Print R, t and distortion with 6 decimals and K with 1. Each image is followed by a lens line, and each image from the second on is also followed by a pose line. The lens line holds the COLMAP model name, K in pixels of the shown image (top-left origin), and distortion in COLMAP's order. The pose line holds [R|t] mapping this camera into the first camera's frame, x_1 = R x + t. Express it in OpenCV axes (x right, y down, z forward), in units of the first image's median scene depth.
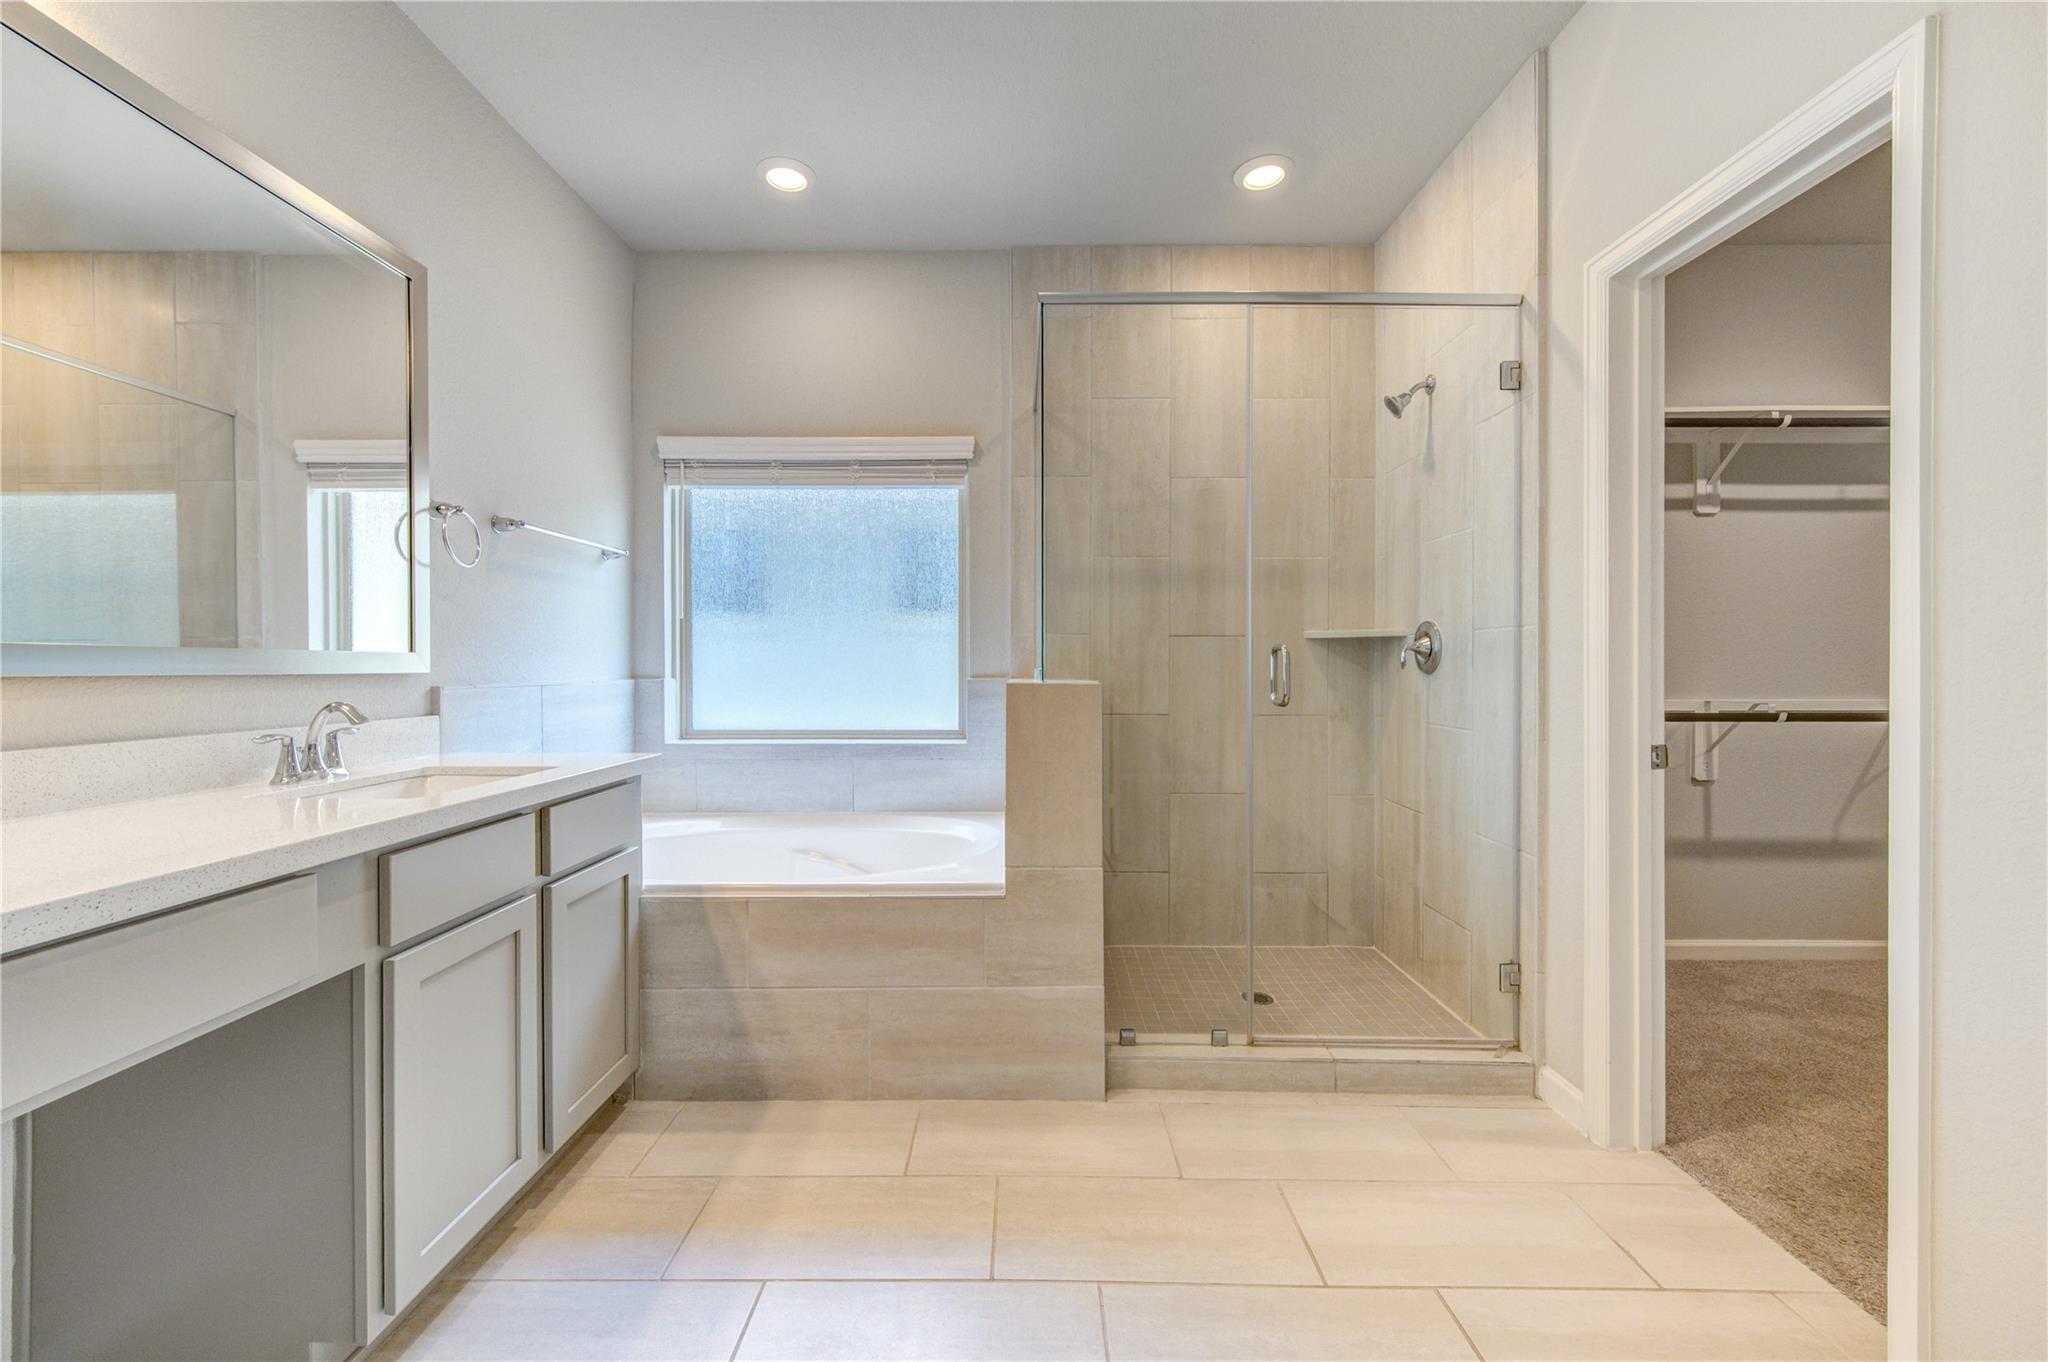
lens RADIAL K [[805.9, 0, 1019.1], [0, 805.9, 672.2], [0, 0, 1]] dist [-0.001022, -0.000422]
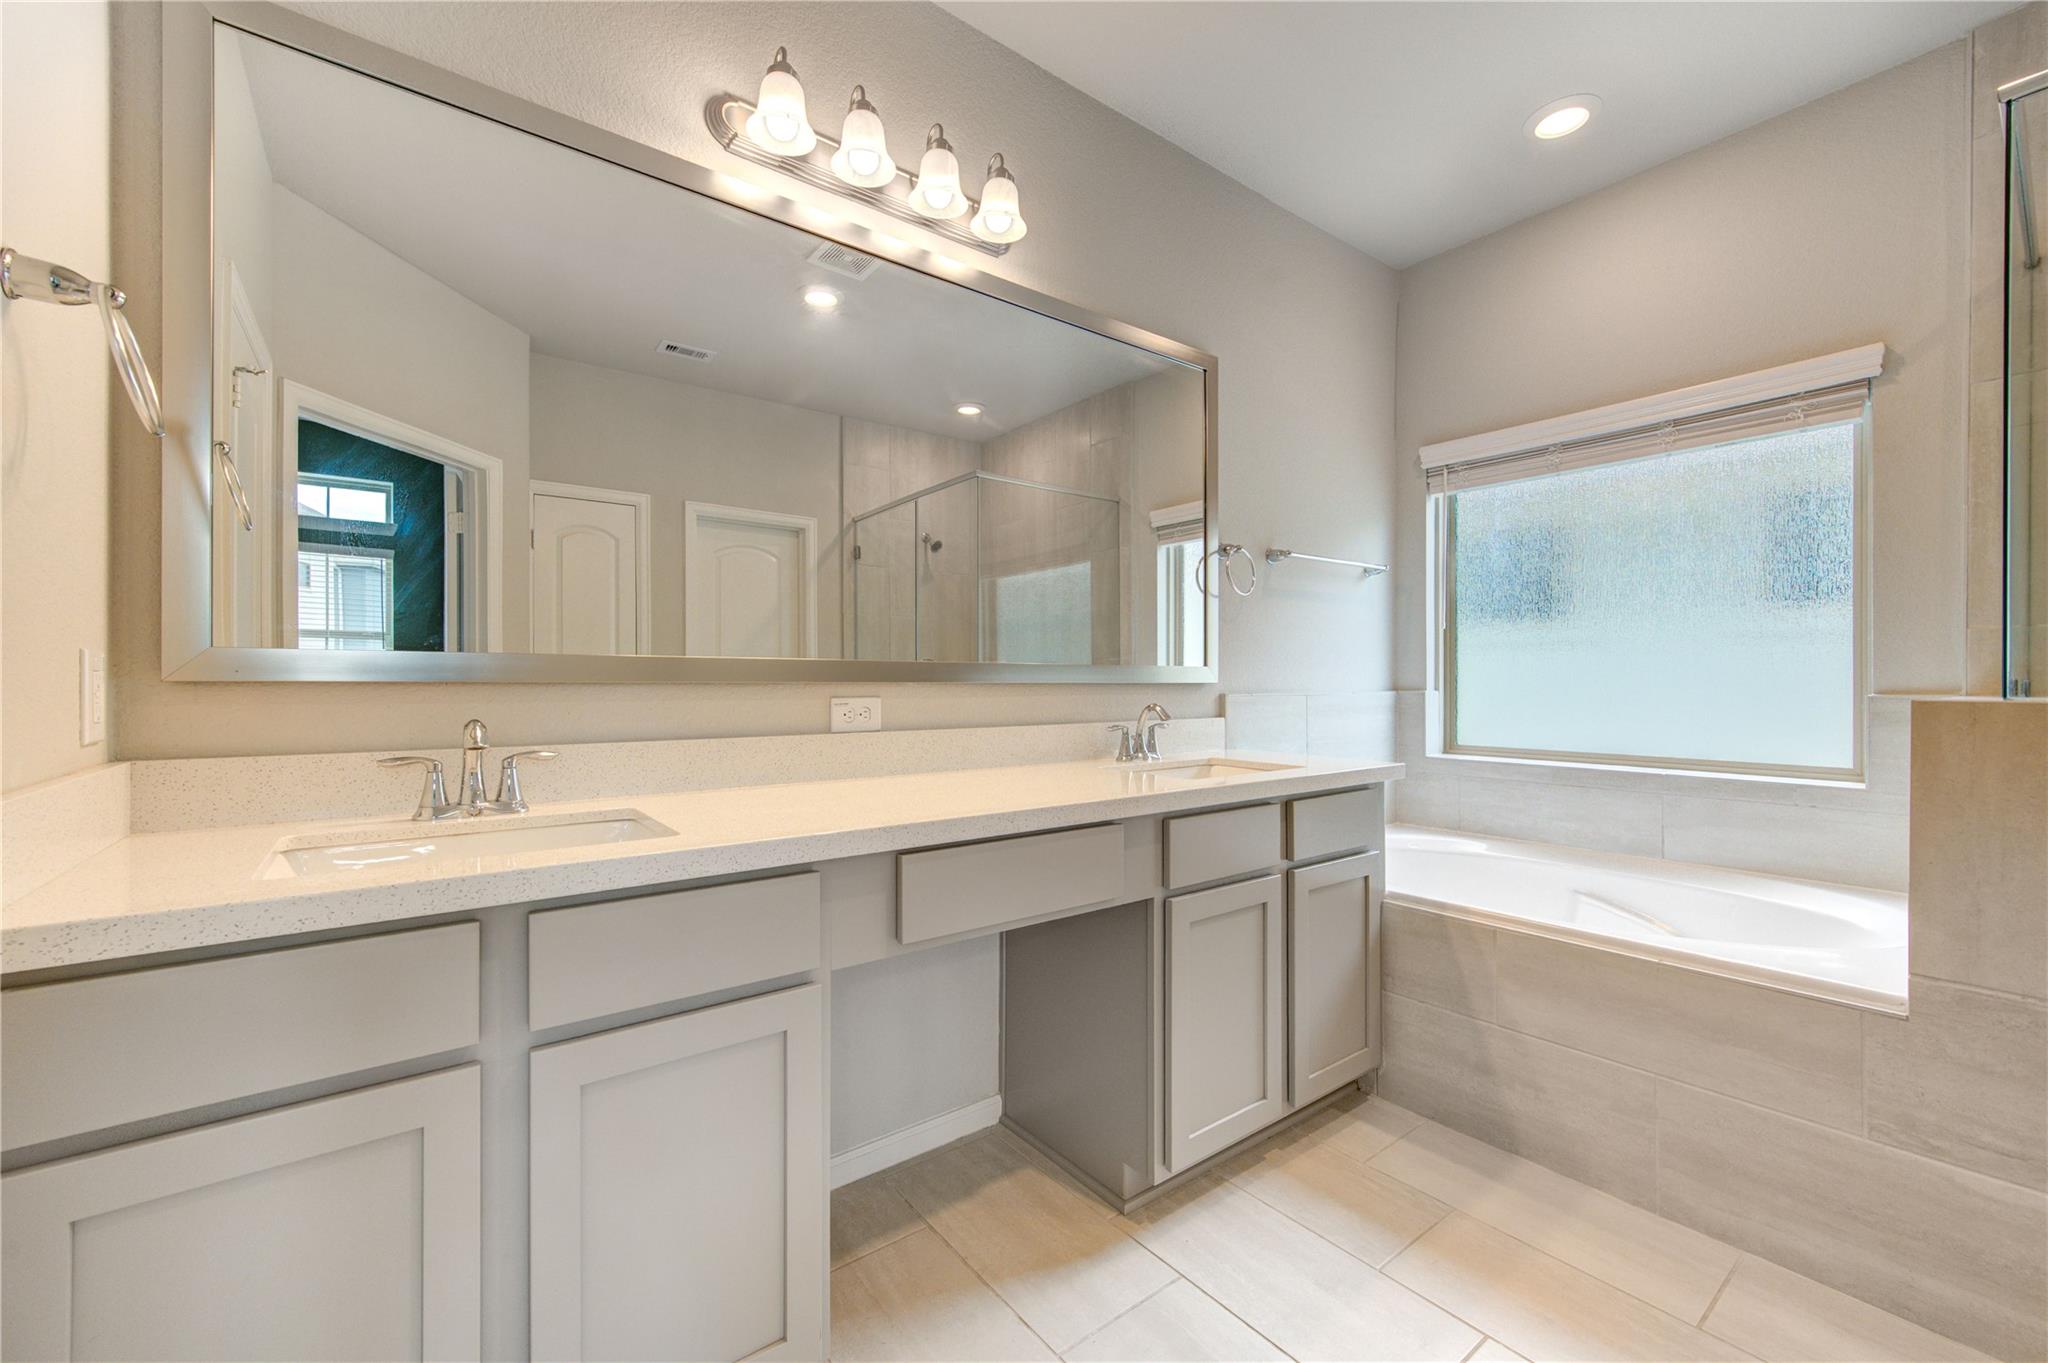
lens RADIAL K [[809.3, 0, 1024.0], [0, 809.3, 681.5], [0, 0, 1]] dist [0.000093, -0.000209]
pose [[0.610619, 0.000562, -0.791924, 0.068985], [-0.005326, 0.999980, -0.003396, 0.004302], [0.791906, 0.006291, 0.610610, 0.001846]]
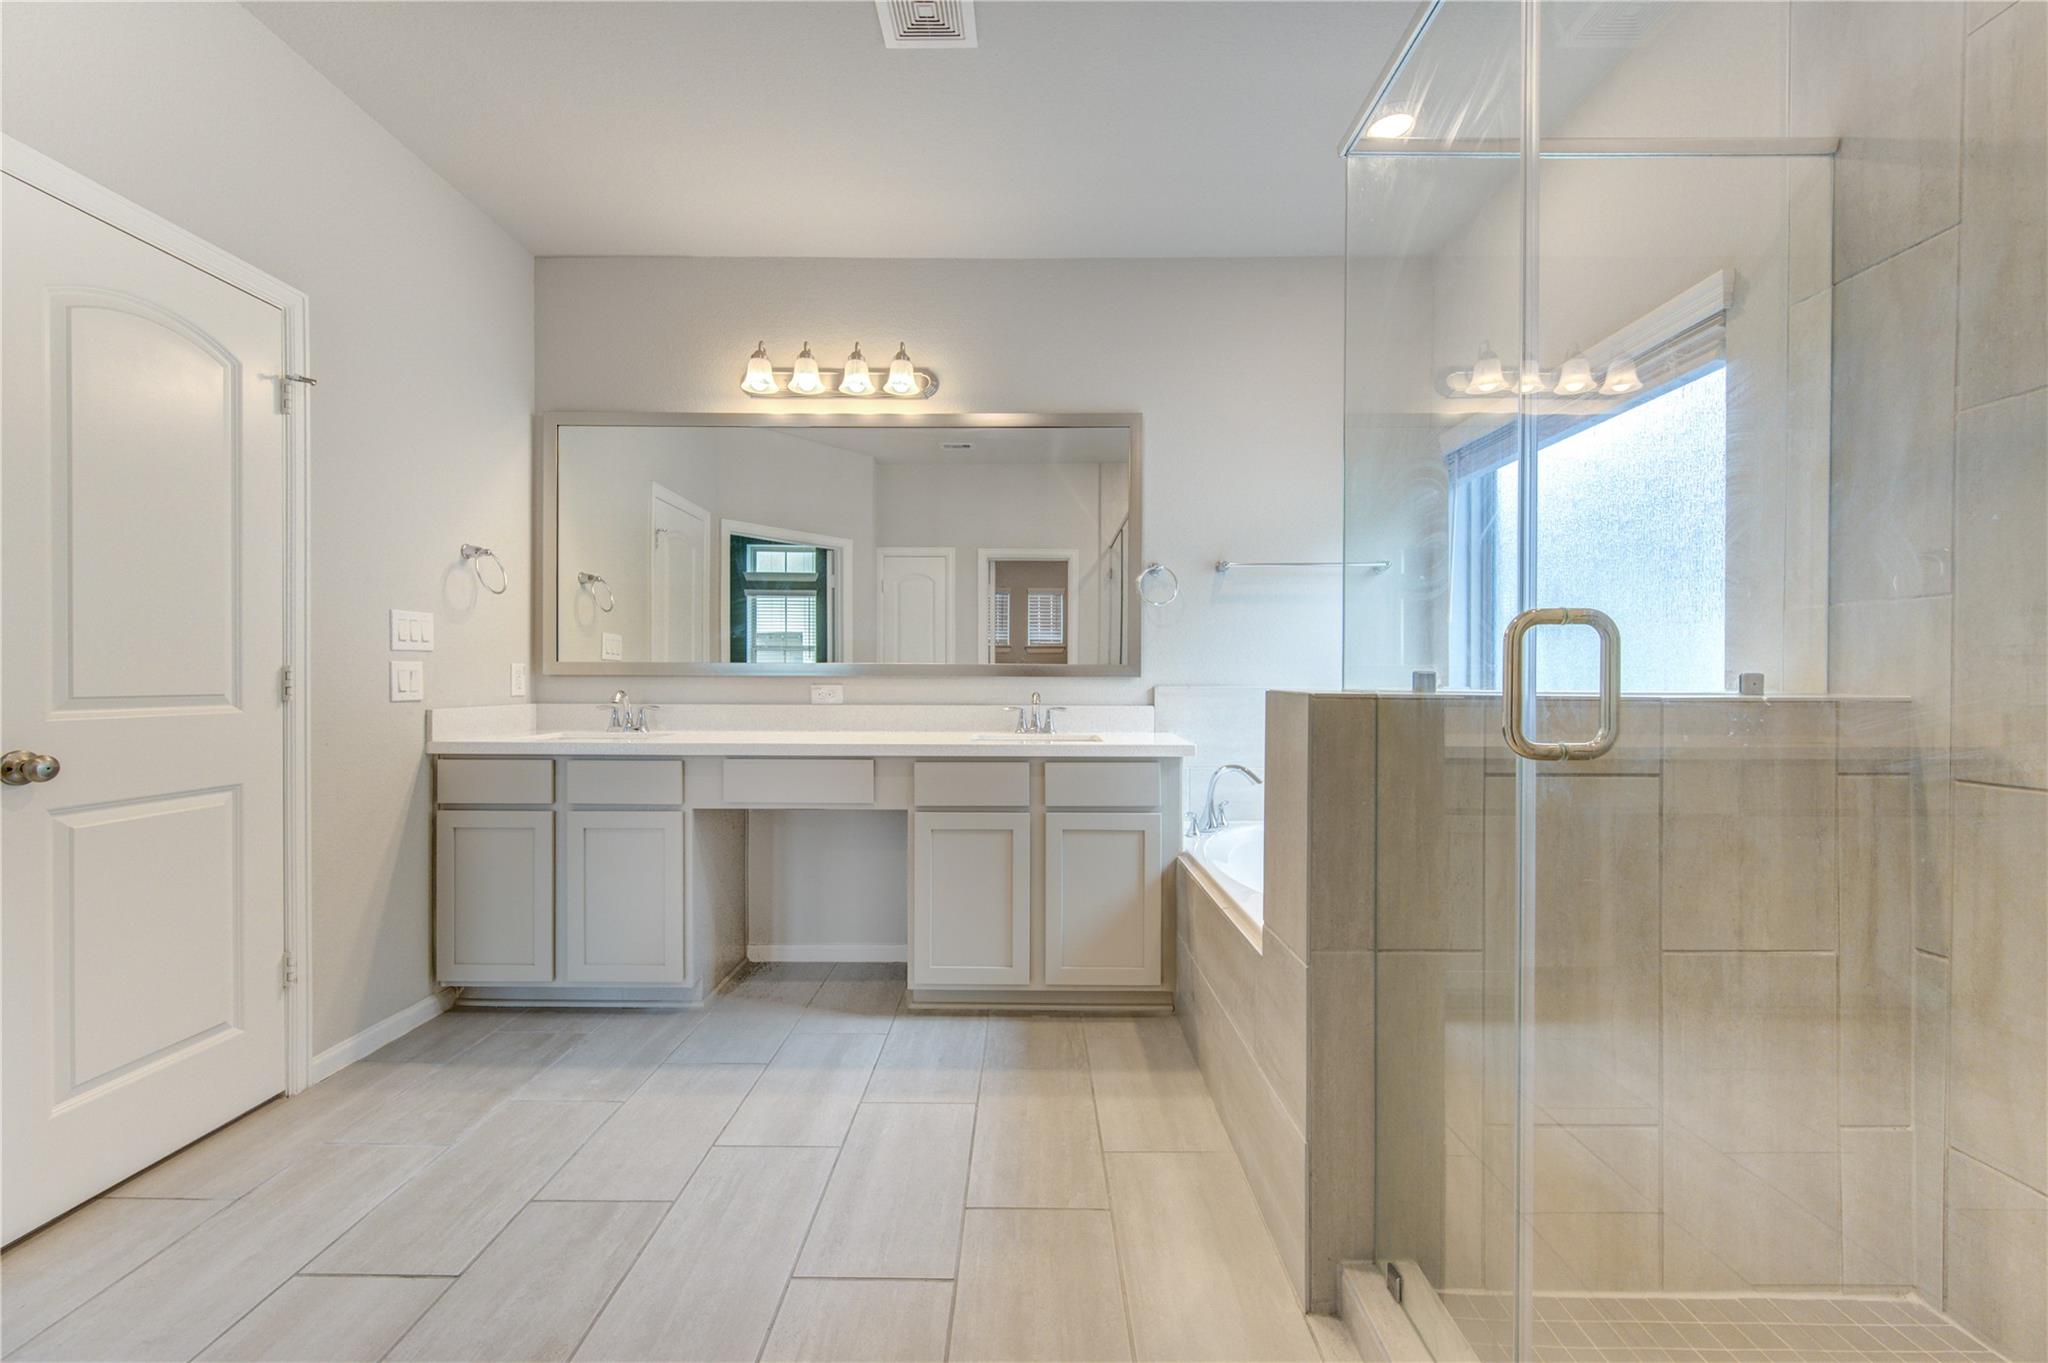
lens RADIAL K [[801.0, 0, 1024.0], [0, 801.0, 681.5], [0, 0, 1]] dist [0.000946, 0.000068]
pose [[0.005461, 0.000701, -0.999985, 0.756280], [-0.010343, 0.999946, 0.000645, 0.008272], [0.999932, 0.010340, 0.005468, 0.735985]]
